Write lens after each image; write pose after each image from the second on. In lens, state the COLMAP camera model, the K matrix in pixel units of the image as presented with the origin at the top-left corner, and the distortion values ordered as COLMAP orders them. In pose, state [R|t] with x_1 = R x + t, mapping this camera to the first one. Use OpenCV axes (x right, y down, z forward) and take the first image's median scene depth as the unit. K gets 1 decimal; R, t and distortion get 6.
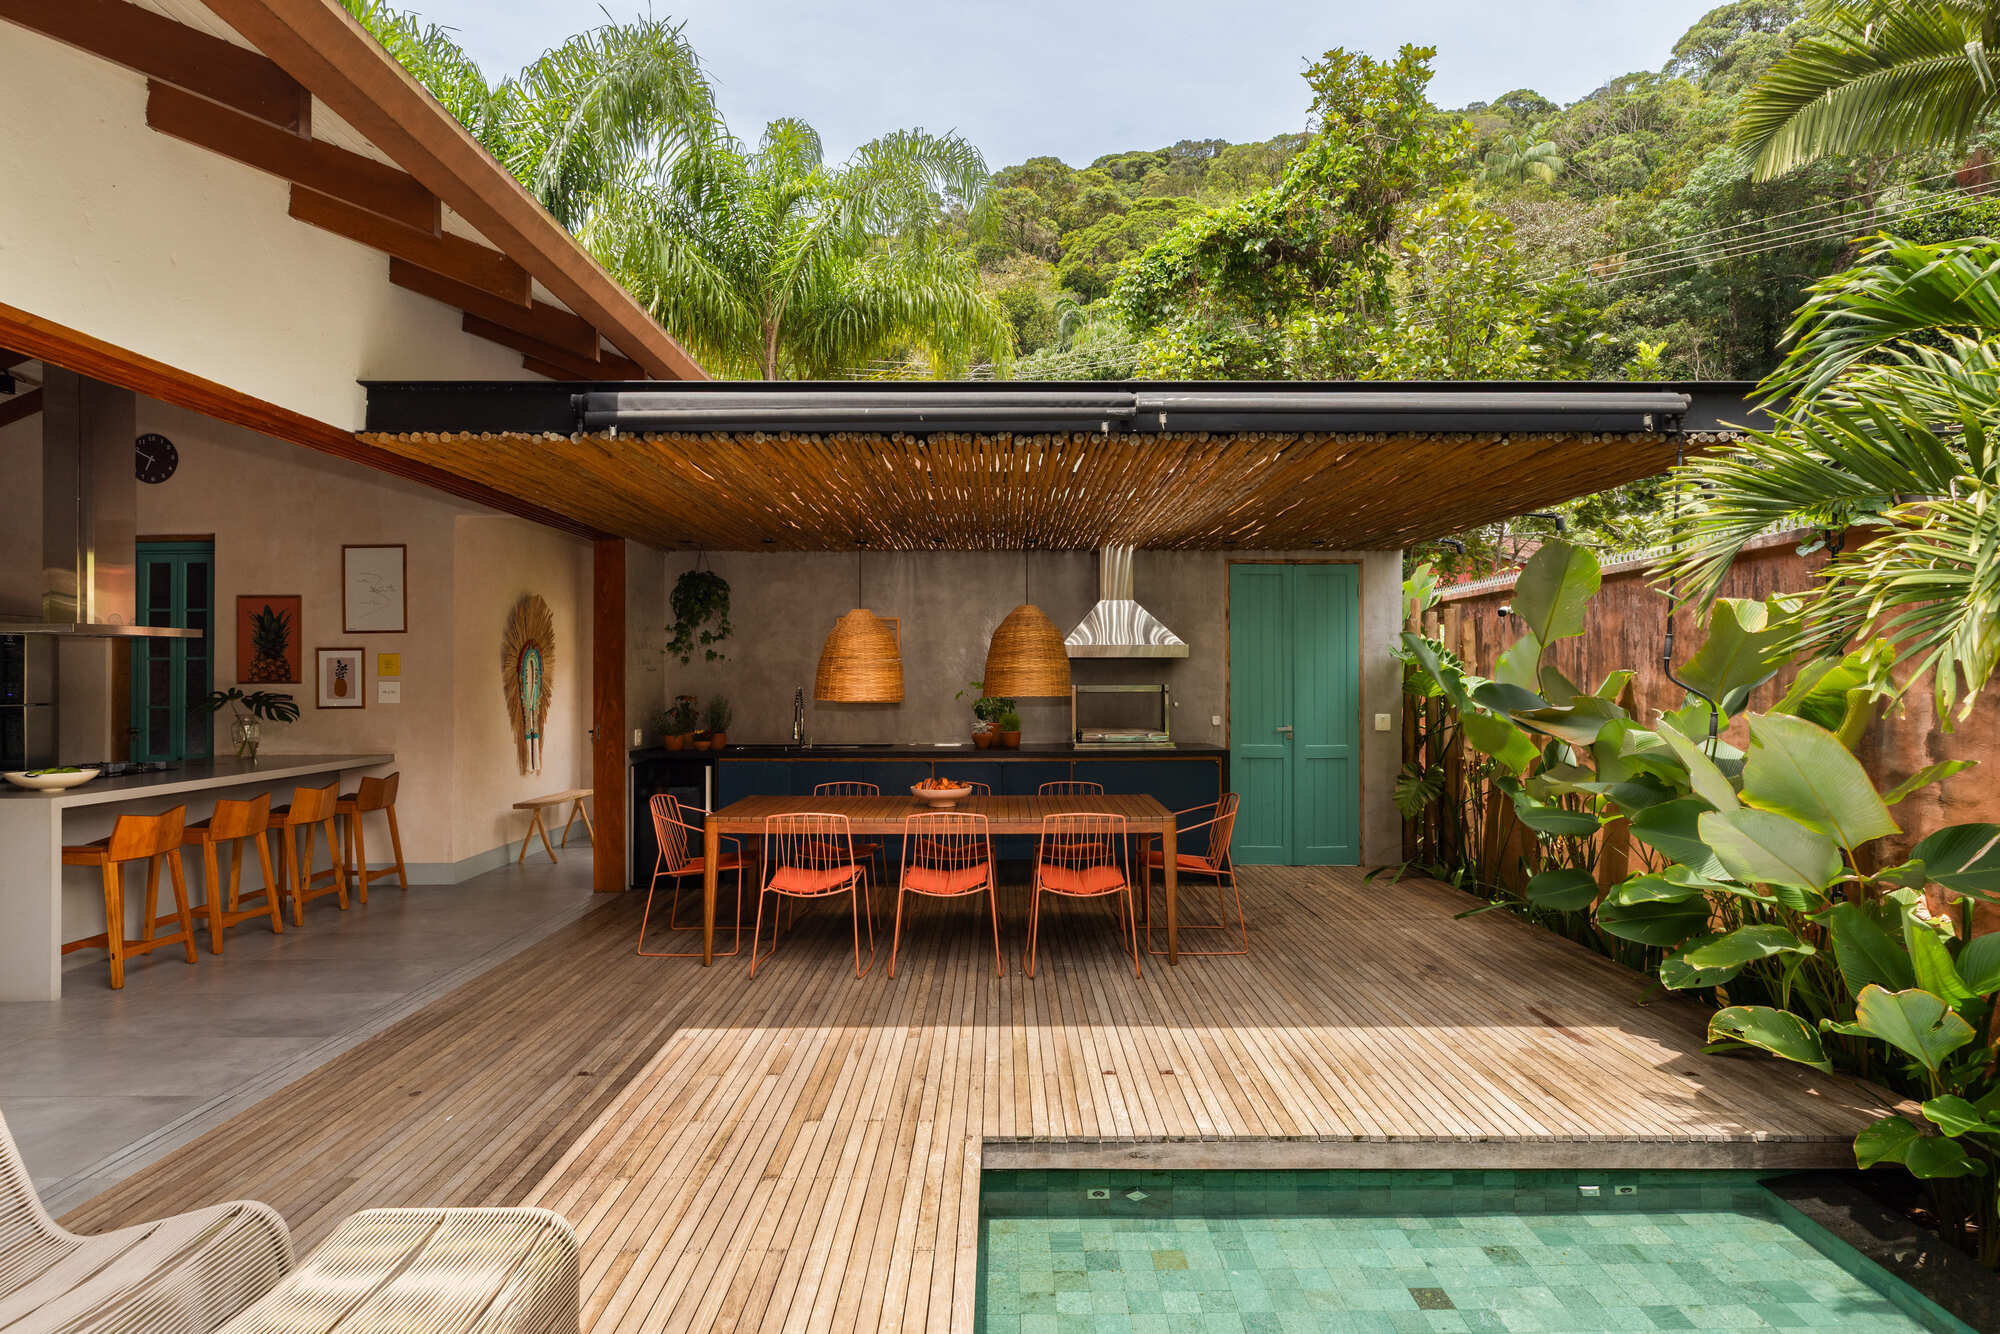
lens RADIAL K [[1042.0, 0, 1034.1], [0, 1042.0, 664.7], [0, 0, 1]] dist [-0.002746, -0.000283]
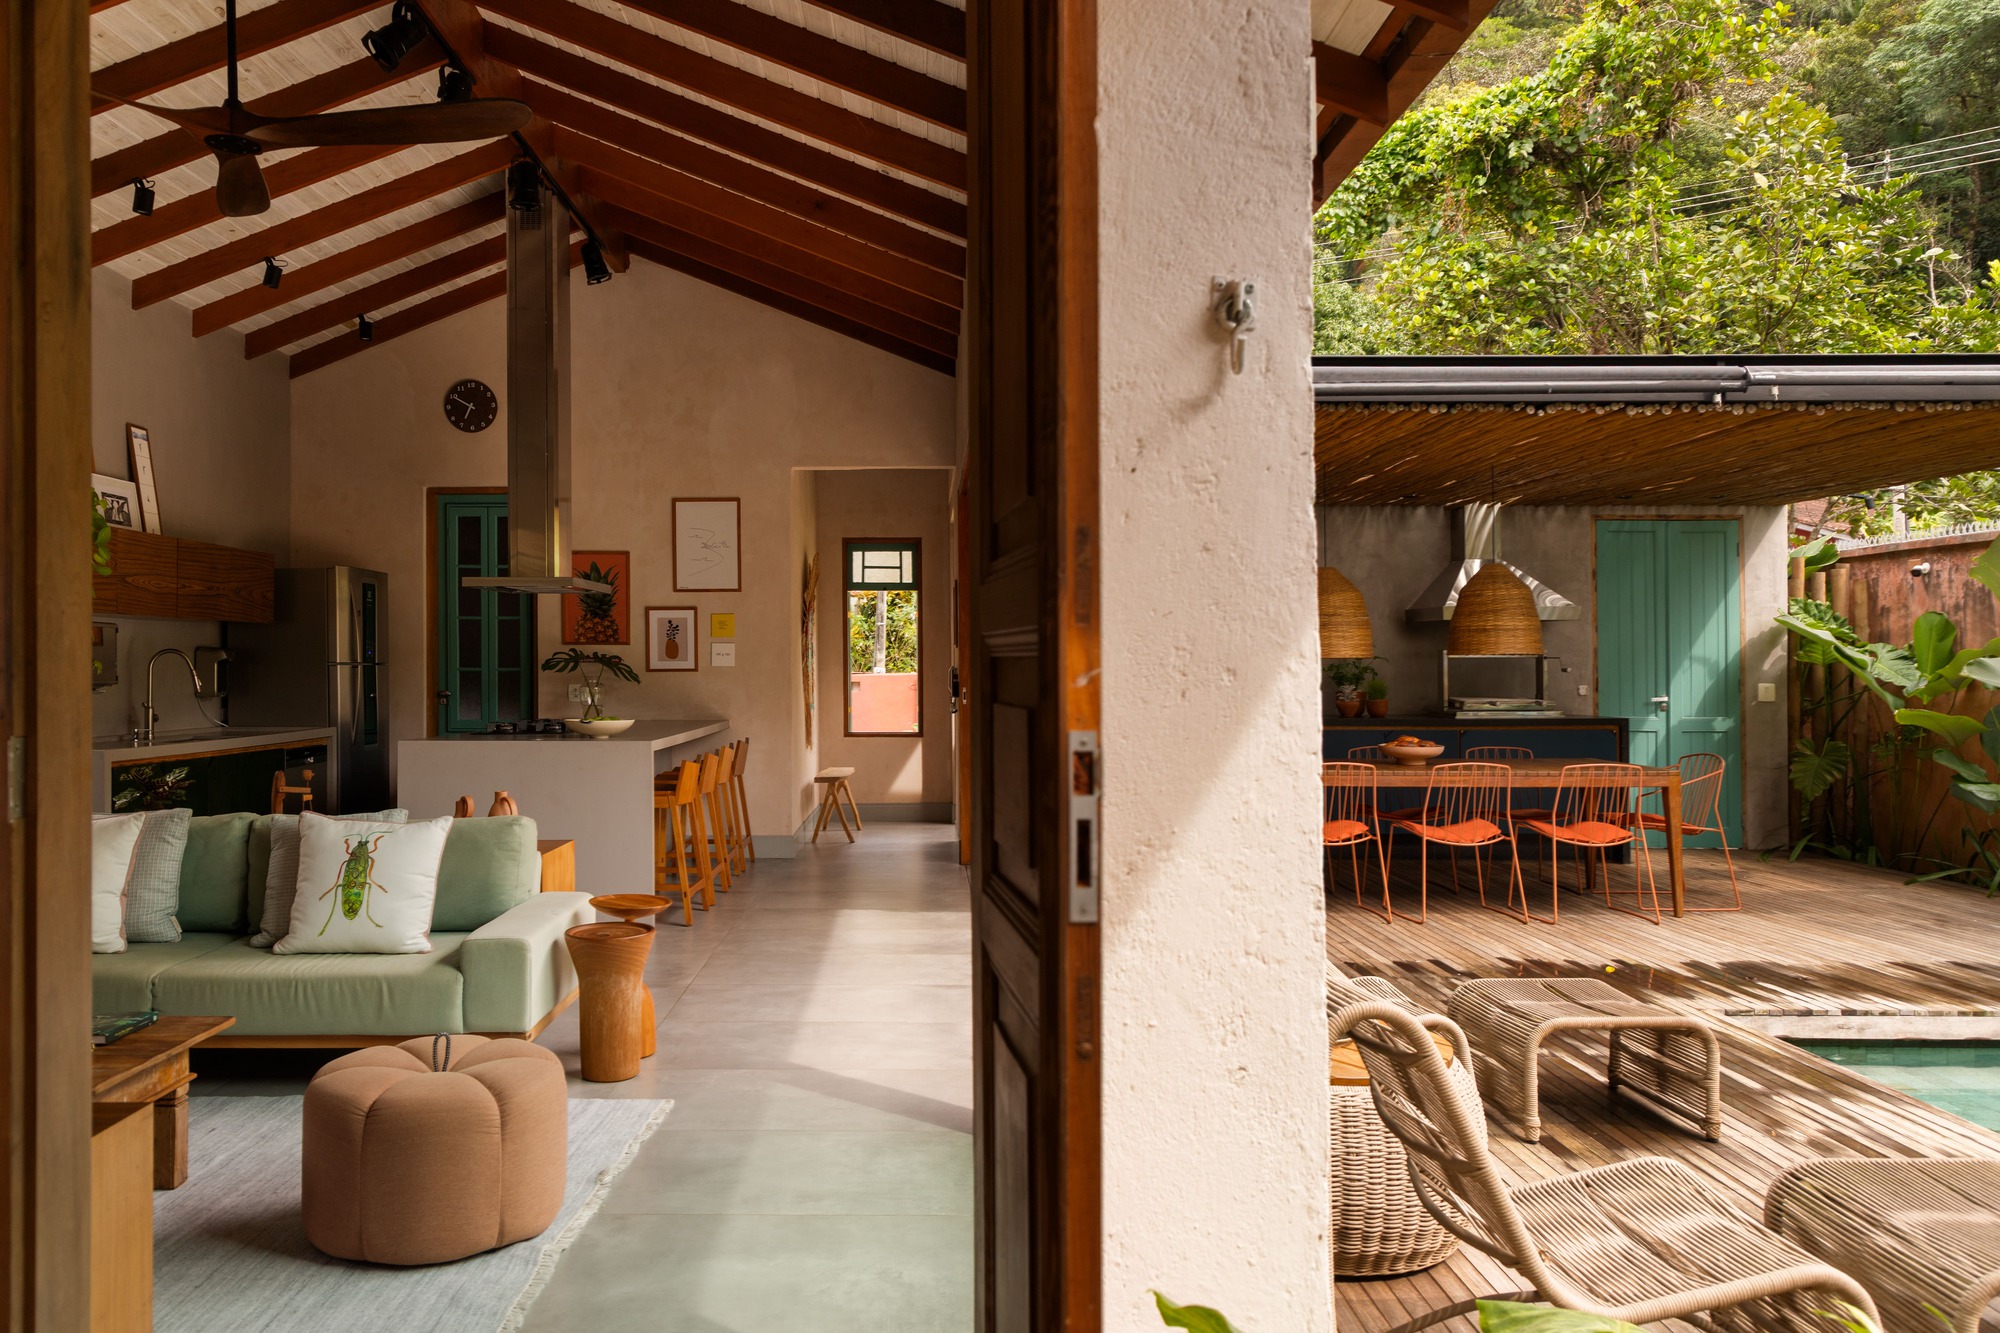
lens RADIAL K [[1397.9, 0, 944.7], [0, 1397.9, 657.9], [0, 0, 1]] dist [0.005202, 0.003348]
pose [[0.999878, 0.003829, -0.015140, -0.406598], [-0.003735, 0.999973, 0.006252, 0.021345], [0.015164, -0.006195, 0.999866, -0.272503]]
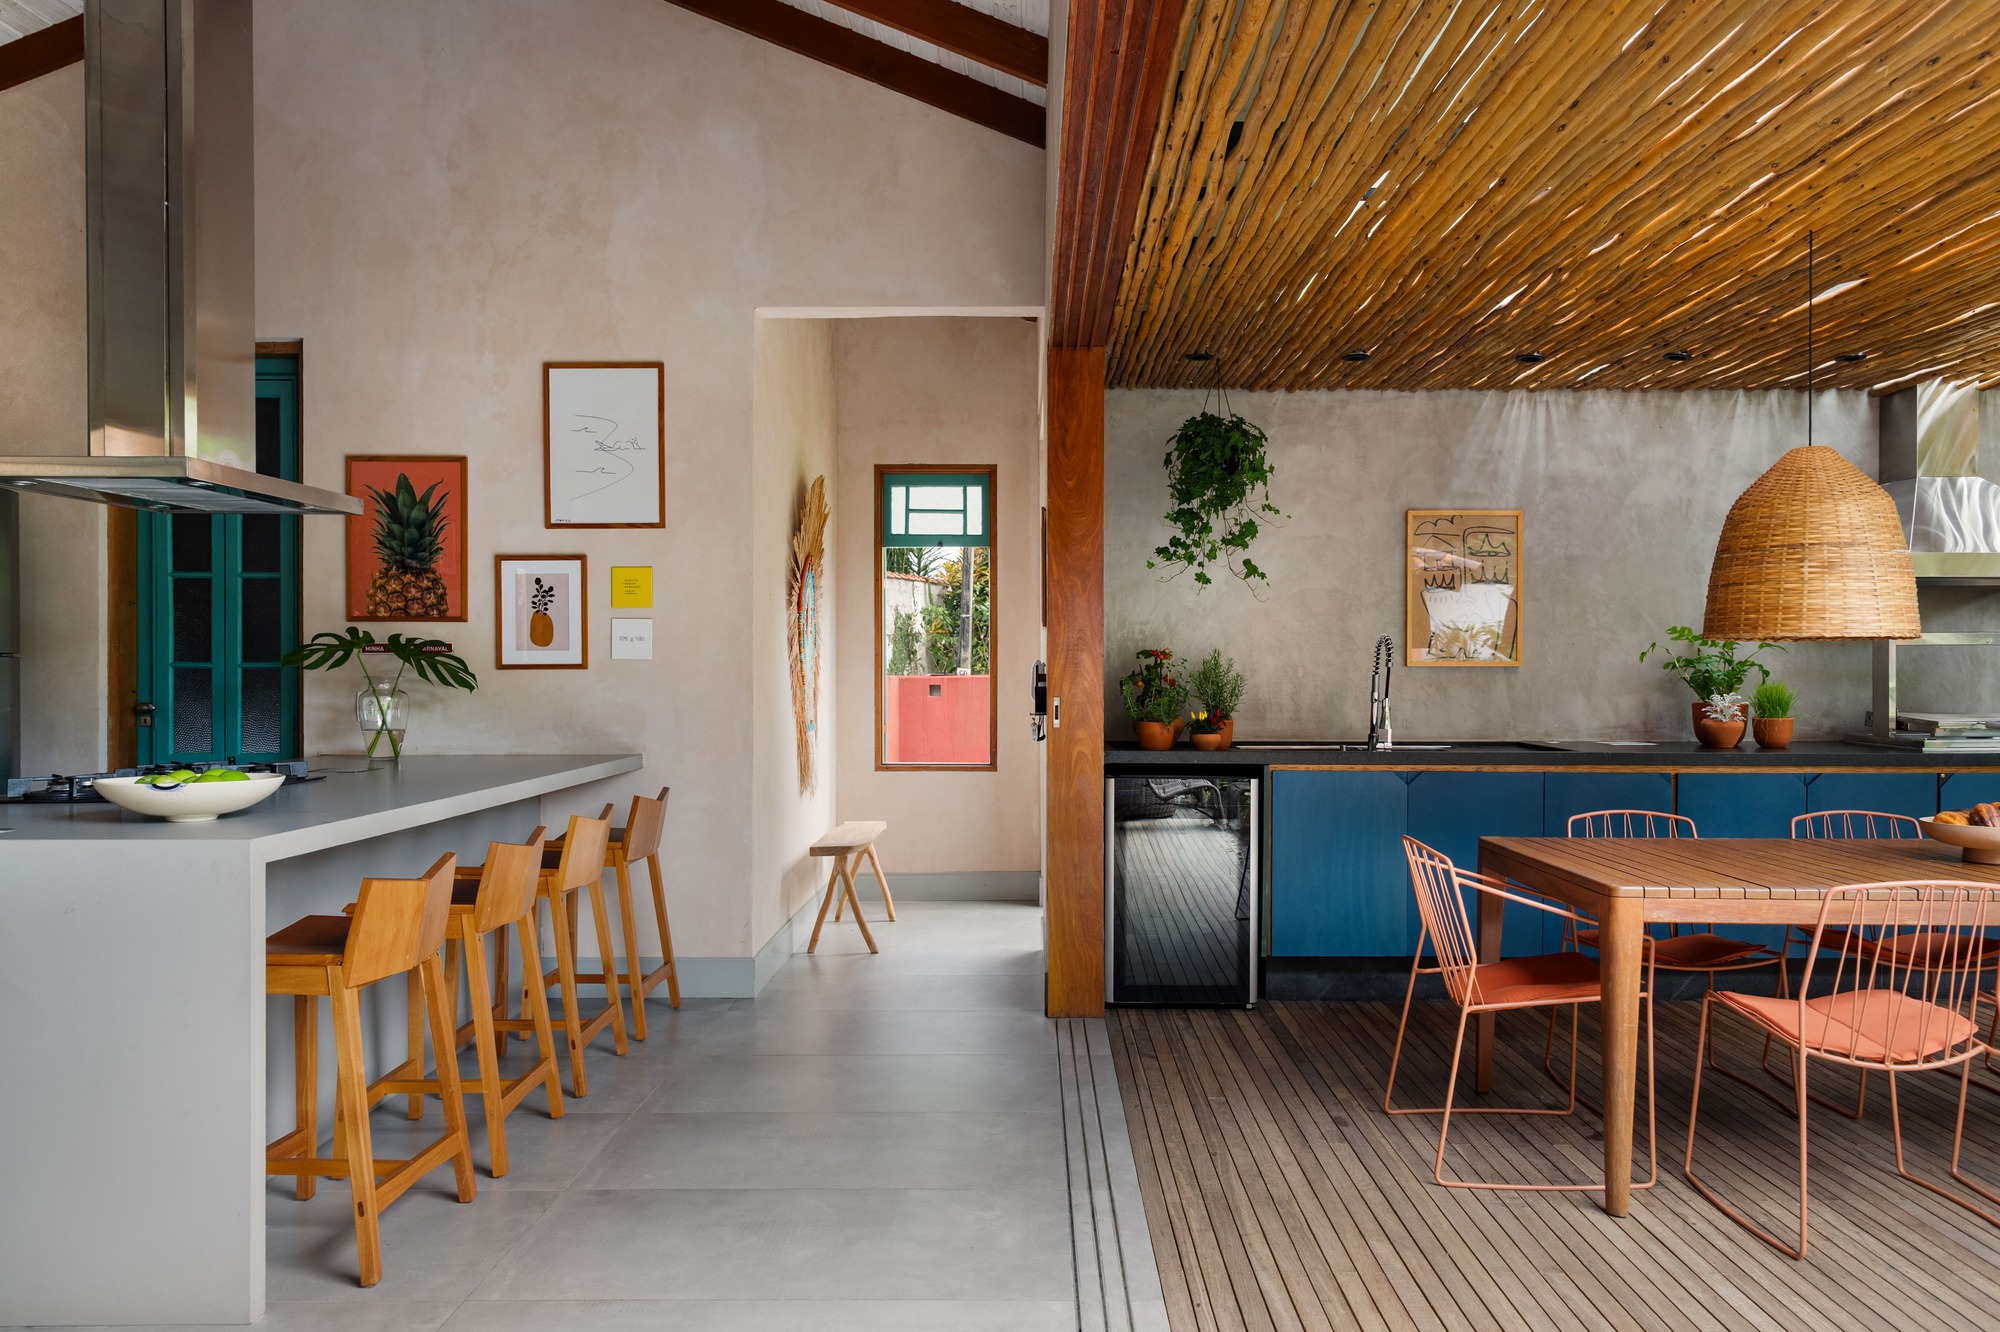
lens RADIAL K [[1405.8, 0, 1067.9], [0, 1405.8, 668.0], [0, 0, 1]] dist [0.006549, 0.004659]
pose [[0.999990, 0.004086, -0.002075, -0.401528], [-0.004061, 0.999925, 0.011523, 0.032971], [0.002122, -0.011514, 0.999931, 0.281818]]
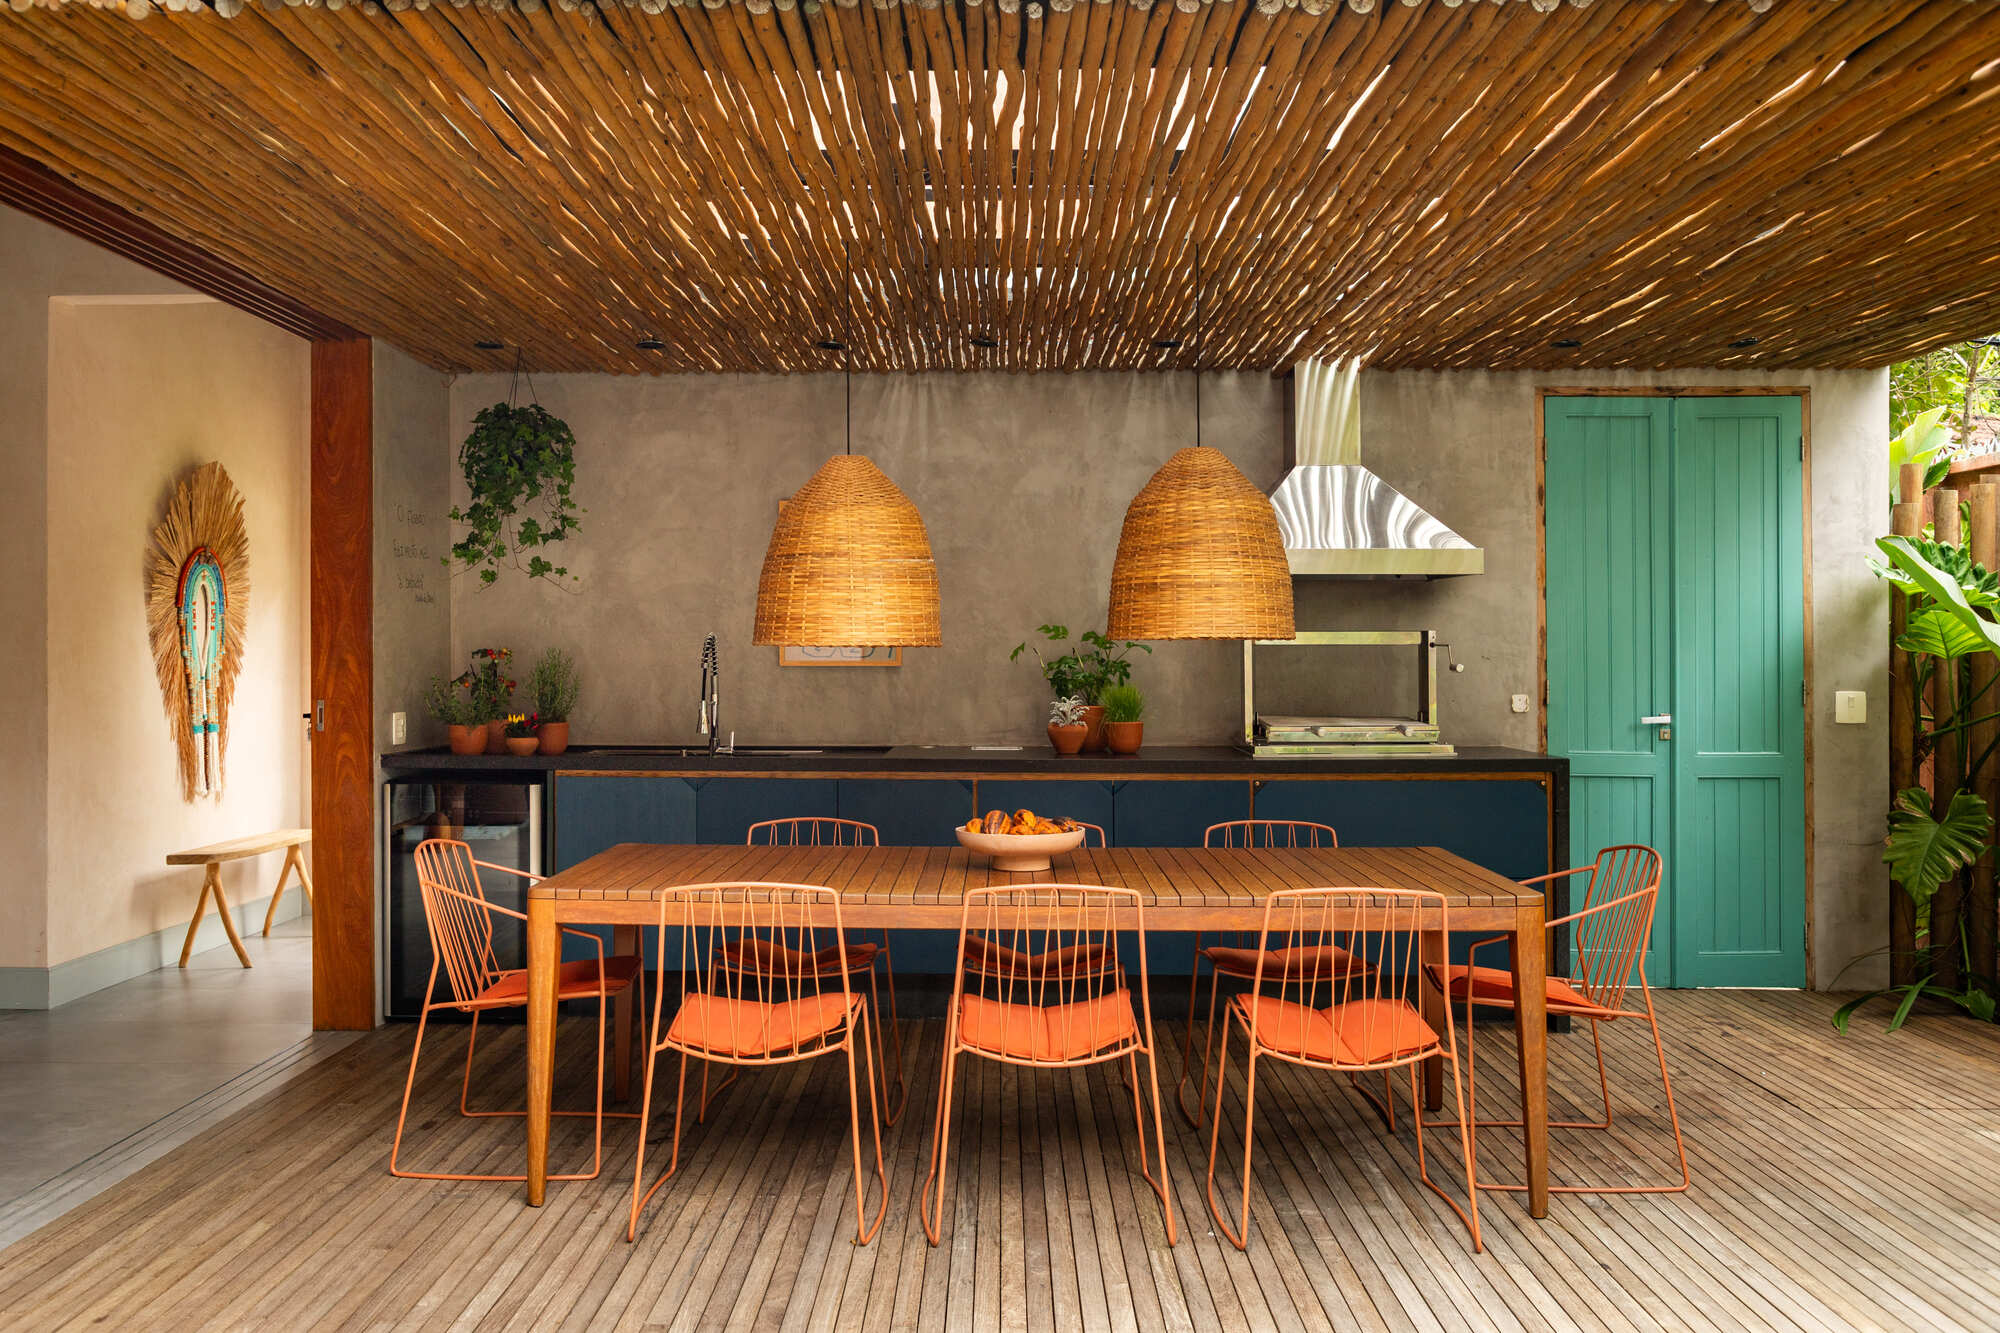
lens RADIAL K [[1679.1, 0, 1000.0], [0, 1679.1, 666.5], [0, 0, 1]] dist [-0.001862, -0.000499]
pose [[0.999530, 0.004109, -0.030367, -0.059354], [-0.003516, 0.999802, 0.019561, 0.022384], [0.030442, -0.019445, 0.999347, 0.183806]]
